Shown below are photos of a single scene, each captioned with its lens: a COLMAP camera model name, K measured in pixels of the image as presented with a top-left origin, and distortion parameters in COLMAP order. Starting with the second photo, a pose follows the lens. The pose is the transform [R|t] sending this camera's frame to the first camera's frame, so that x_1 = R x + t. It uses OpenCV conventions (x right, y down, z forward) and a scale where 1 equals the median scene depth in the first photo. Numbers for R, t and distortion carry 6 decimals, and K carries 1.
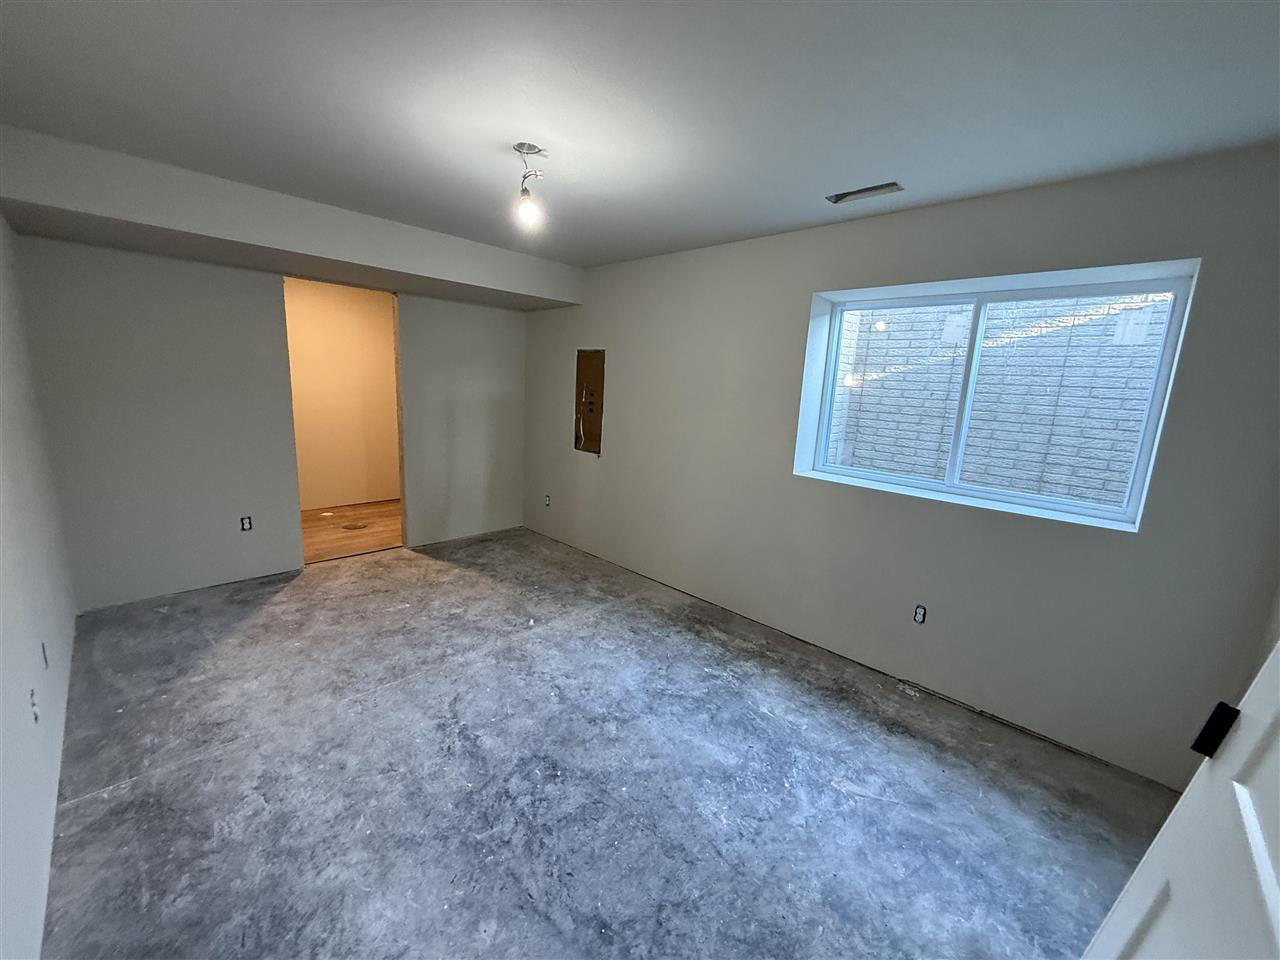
lens RADIAL K [[510.0, 0, 639.5], [0, 510.0, 480.2], [0, 0, 1]] dist [-0.002230, -0.000391]
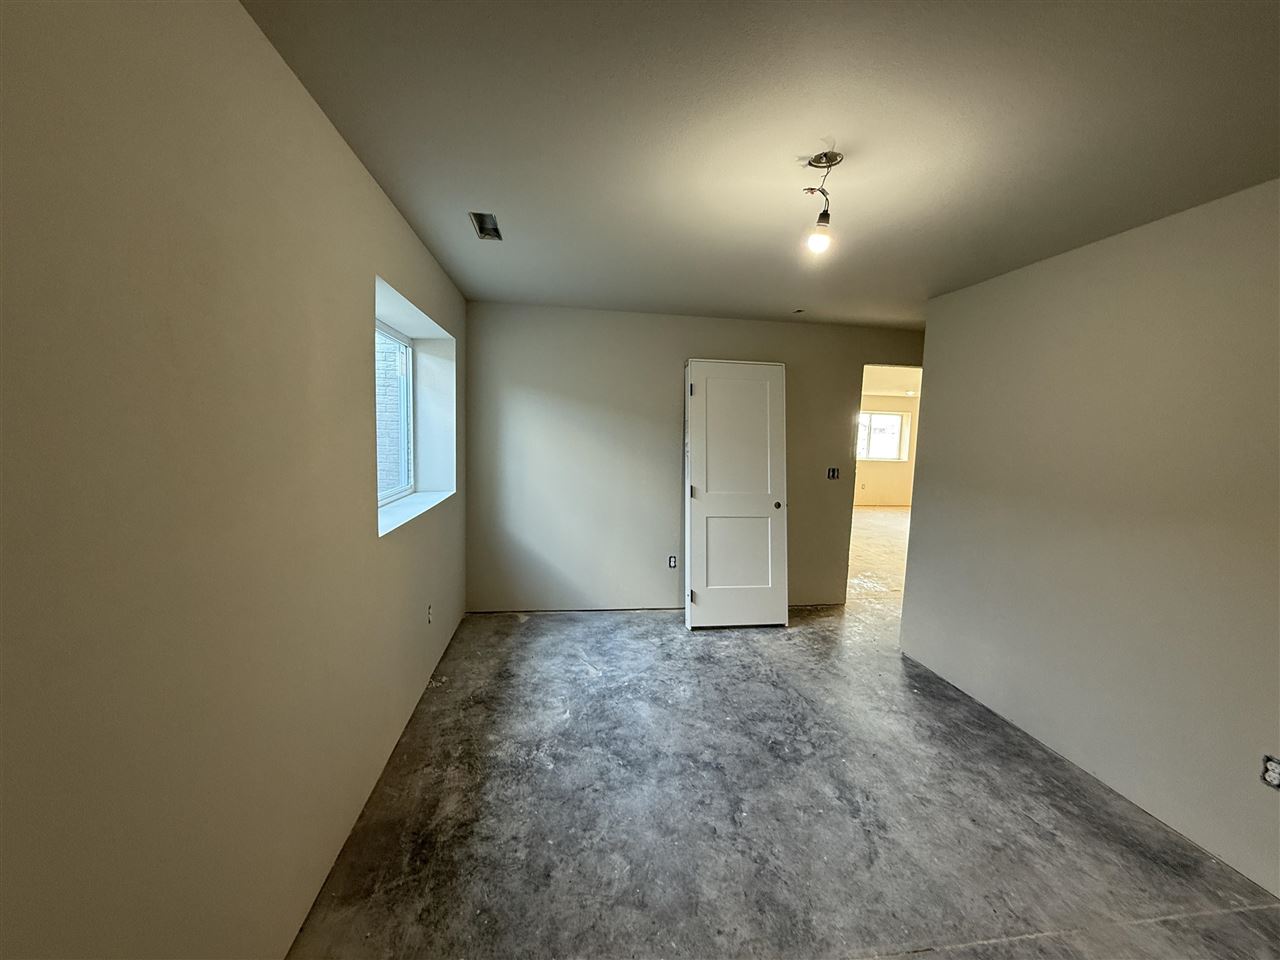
lens RADIAL K [[510.0, 0, 638.5], [0, 510.0, 484.3], [0, 0, 1]] dist [-0.002230, -0.000391]
pose [[-0.791413, -0.137590, 0.595596, -0.502728], [0.043990, 0.958994, 0.279991, -0.349979], [-0.609697, 0.247789, -0.752908, 1.783093]]
